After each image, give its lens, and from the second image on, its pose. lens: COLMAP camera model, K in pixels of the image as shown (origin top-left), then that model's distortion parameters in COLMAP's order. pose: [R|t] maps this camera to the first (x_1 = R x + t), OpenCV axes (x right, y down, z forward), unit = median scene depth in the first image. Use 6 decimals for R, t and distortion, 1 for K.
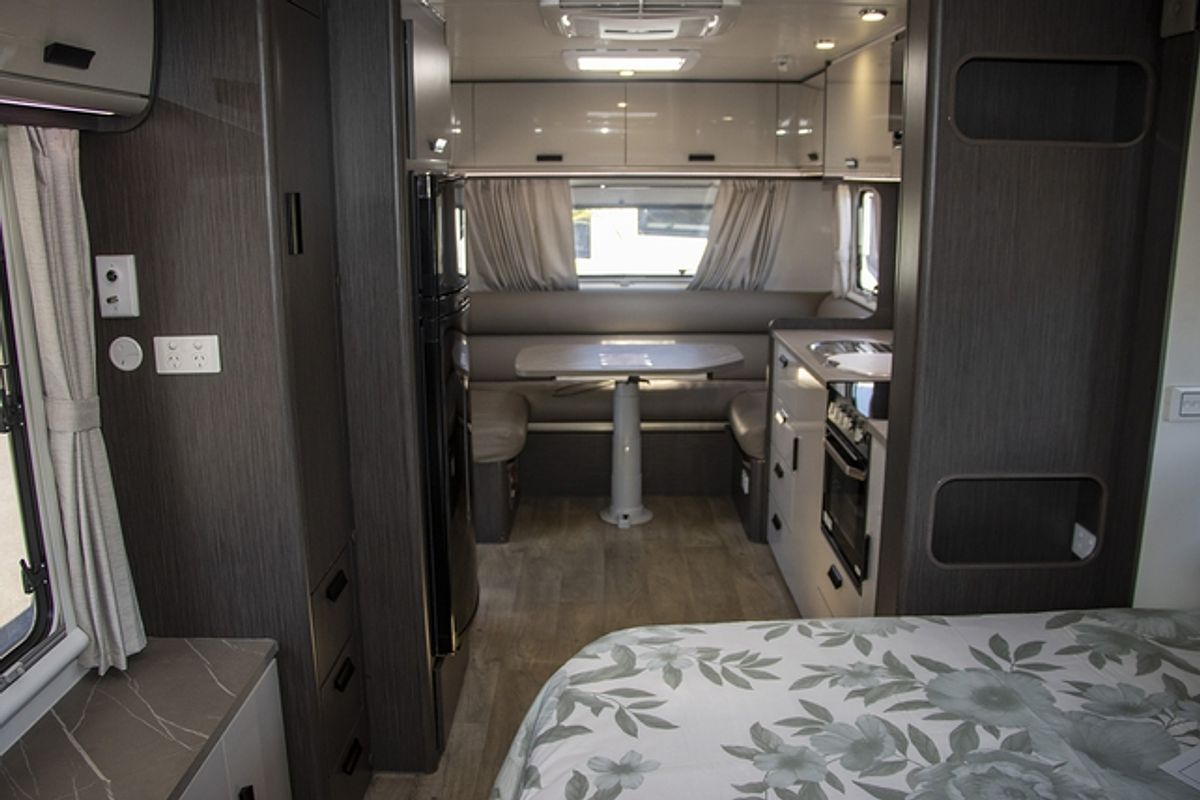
lens RADIAL K [[994.5, 0, 596.6], [0, 994.5, 419.6], [0, 0, 1]] dist [-0.187753, 0.136720]
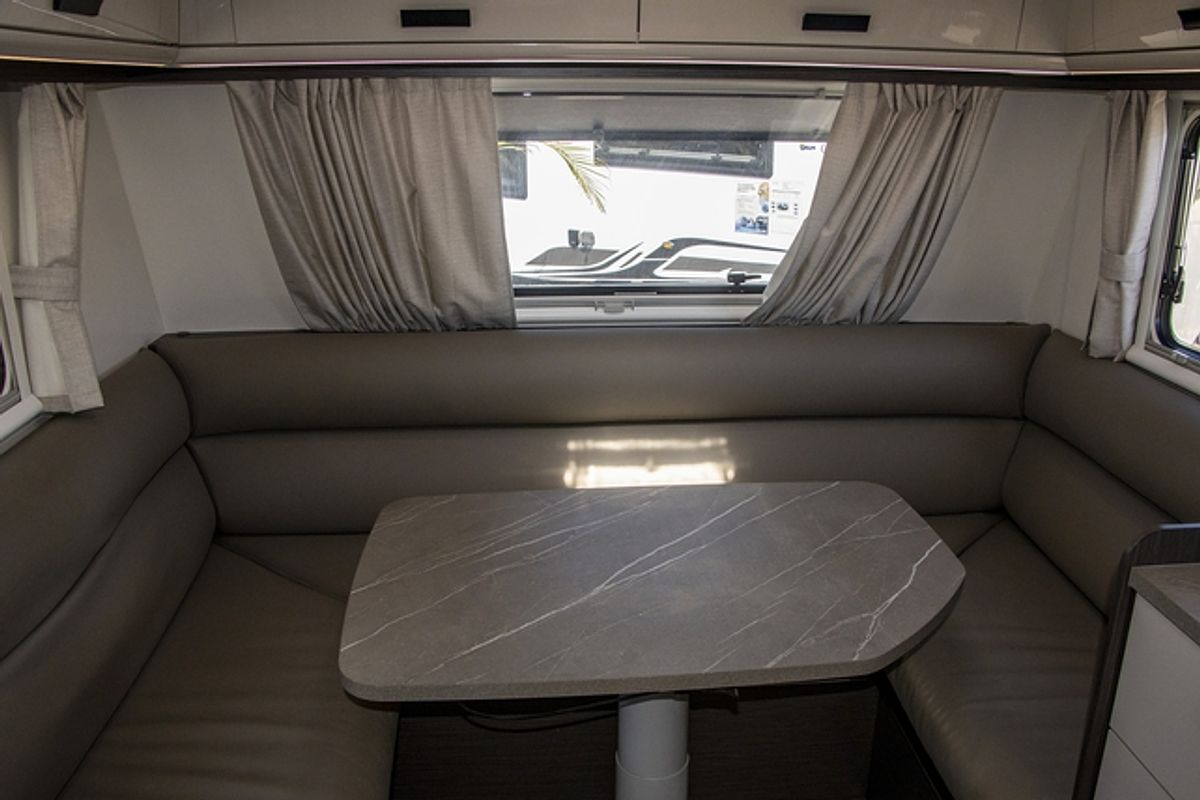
lens RADIAL K [[994.5, 0, 596.6], [0, 994.5, 419.6], [0, 0, 1]] dist [-0.187753, 0.136720]
pose [[0.997573, -0.019952, 0.066714, -0.012423], [0.013899, 0.995845, 0.090000, -0.132881], [-0.068232, -0.088855, 0.993705, 0.558630]]
